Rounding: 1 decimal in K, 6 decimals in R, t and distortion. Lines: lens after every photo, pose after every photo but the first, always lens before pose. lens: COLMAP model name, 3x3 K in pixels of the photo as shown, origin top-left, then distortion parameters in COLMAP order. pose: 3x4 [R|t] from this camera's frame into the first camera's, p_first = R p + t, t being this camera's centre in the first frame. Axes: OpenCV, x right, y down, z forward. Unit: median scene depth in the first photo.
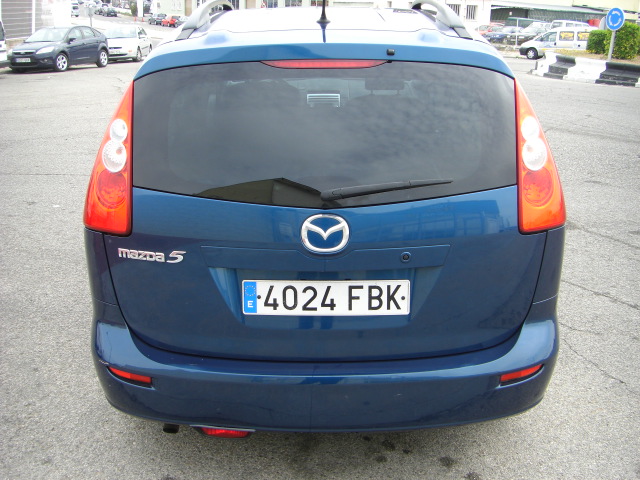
lens RADIAL K [[720.3, 0, 316.9], [0, 720.3, 238.9], [0, 0, 1]] dist [-0.188655, 0.153579]
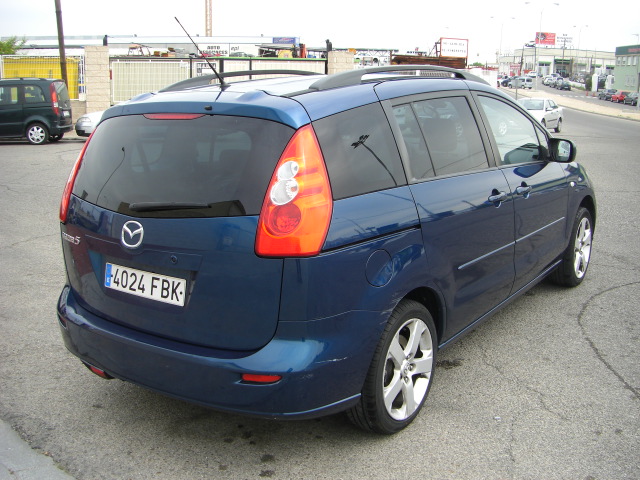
lens RADIAL K [[720.3, 0, 316.9], [0, 720.3, 238.9], [0, 0, 1]] dist [-0.188655, 0.153579]
pose [[0.813601, 0.117039, -0.569522, 1.049502], [-0.172819, 0.983940, -0.044680, 0.001240], [0.555146, 0.134776, 0.820761, 0.057481]]
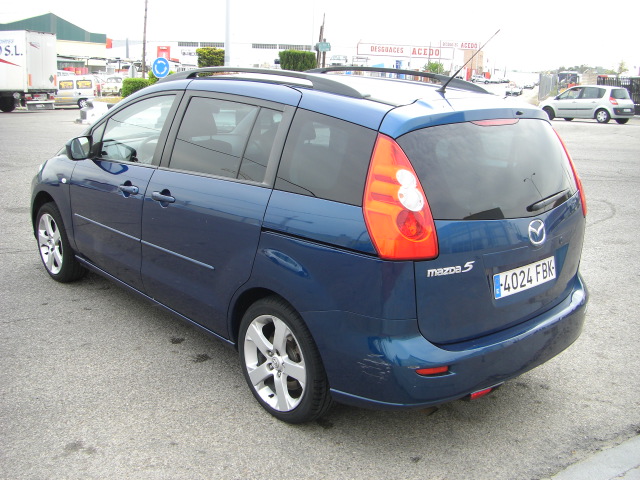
lens RADIAL K [[720.3, 0, 316.9], [0, 720.3, 238.9], [0, 0, 1]] dist [-0.188655, 0.153579]
pose [[0.739158, -0.146882, 0.657321, -1.270714], [0.188707, 0.982007, 0.007233, -0.088725], [-0.646556, 0.118695, 0.753576, 0.160770]]
